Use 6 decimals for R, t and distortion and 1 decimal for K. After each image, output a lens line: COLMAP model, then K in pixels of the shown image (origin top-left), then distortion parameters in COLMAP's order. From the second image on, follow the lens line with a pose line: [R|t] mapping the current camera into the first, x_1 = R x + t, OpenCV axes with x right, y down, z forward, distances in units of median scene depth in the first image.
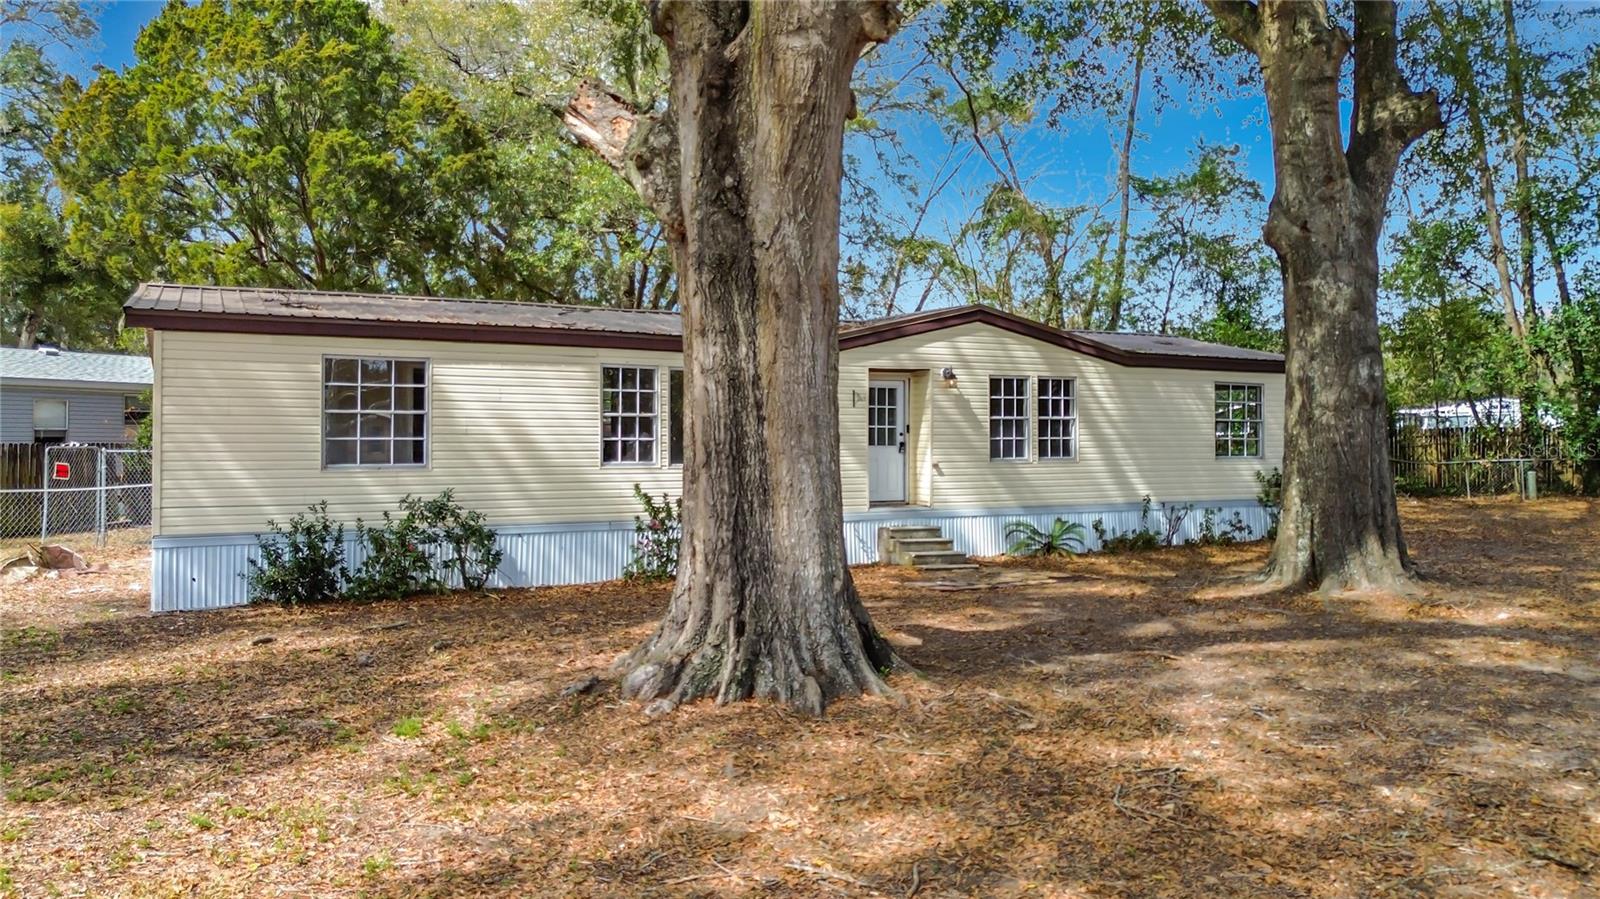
lens RADIAL K [[1189.4, 0, 794.1], [0, 1189.4, 425.6], [0, 0, 1]] dist [0.072906, -0.118085]
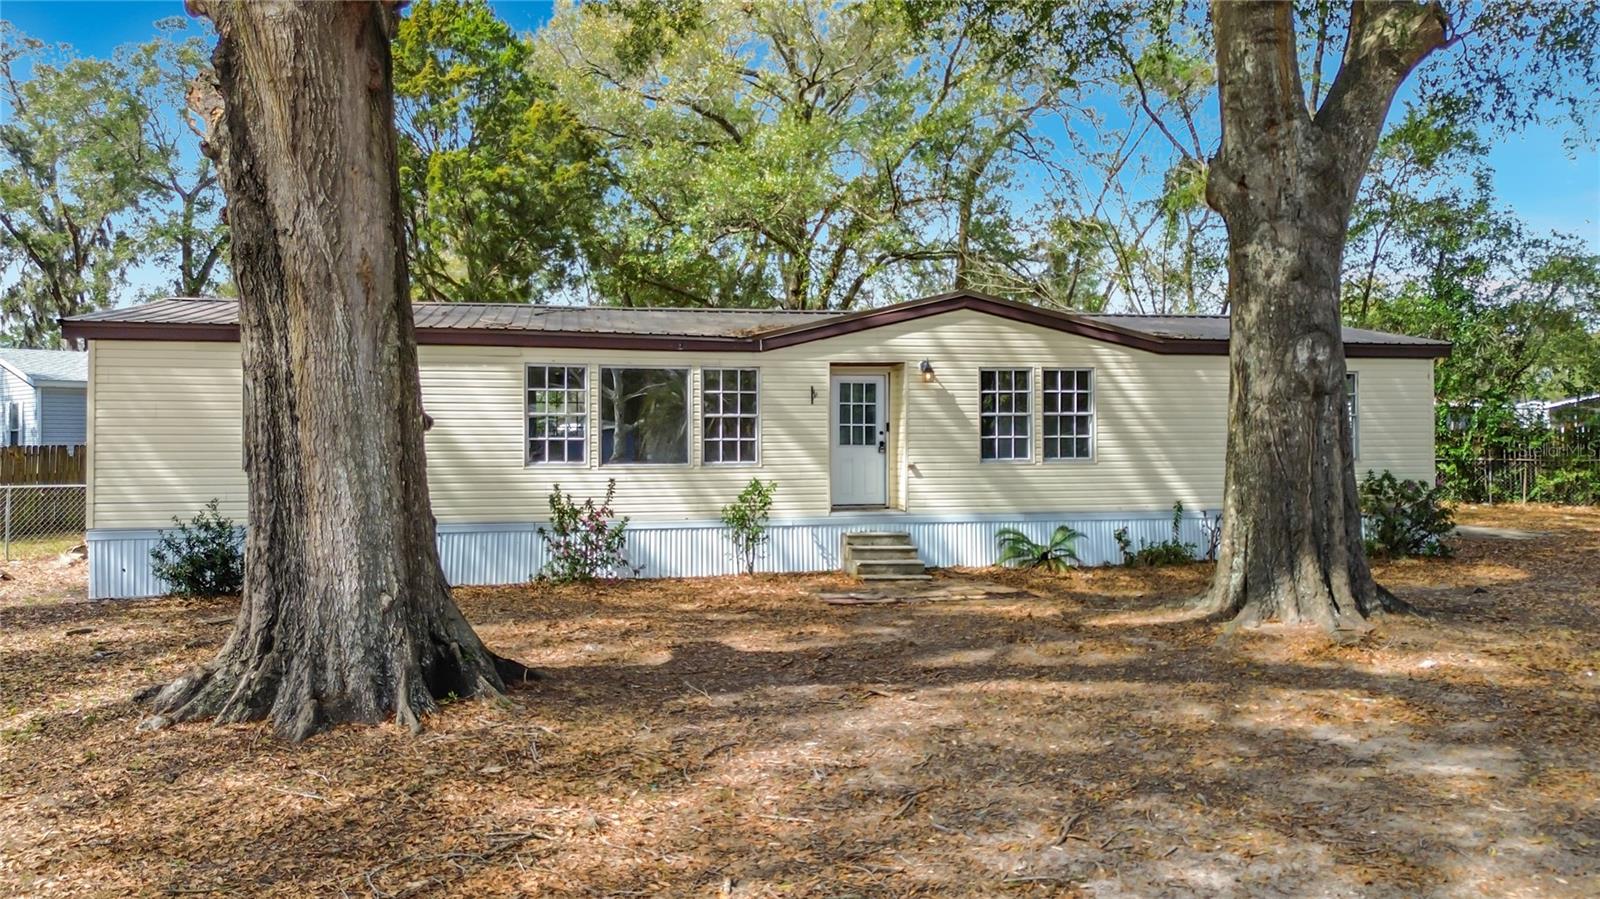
lens RADIAL K [[1178.3, 0, 800.4], [0, 1178.3, 419.4], [0, 0, 1]] dist [0.087396, -0.119323]
pose [[0.962905, -0.006262, -0.269769, 0.329150], [0.005329, 0.999977, -0.004190, 0.000316], [0.269789, 0.002597, 0.962916, 0.114941]]
